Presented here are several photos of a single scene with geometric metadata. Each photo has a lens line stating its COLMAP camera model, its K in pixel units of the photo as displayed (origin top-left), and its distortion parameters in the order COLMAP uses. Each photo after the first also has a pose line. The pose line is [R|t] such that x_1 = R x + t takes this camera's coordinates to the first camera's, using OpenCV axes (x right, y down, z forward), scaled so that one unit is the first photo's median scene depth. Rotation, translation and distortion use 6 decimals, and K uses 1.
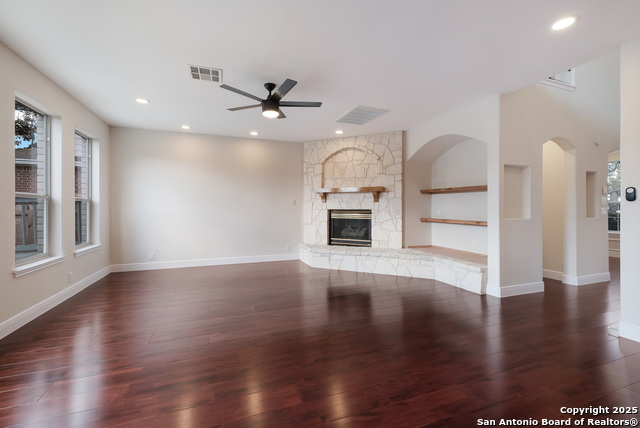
lens RADIAL K [[280.8, 0, 322.7], [0, 280.8, 207.3], [0, 0, 1]] dist [0.003765, -0.000491]
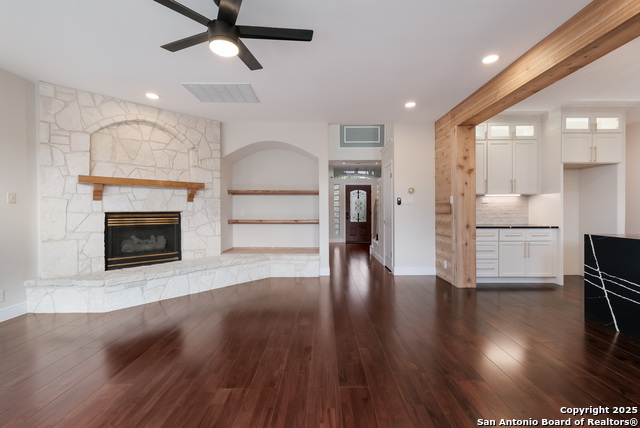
lens RADIAL K [[280.8, 0, 321.2], [0, 280.8, 210.3], [0, 0, 1]] dist [0.003765, -0.000491]
pose [[0.346336, -0.005767, 0.938093, -0.416011], [0.002760, 0.999983, 0.005128, 0.002000], [-0.938106, 0.000813, 0.346346, 0.374465]]
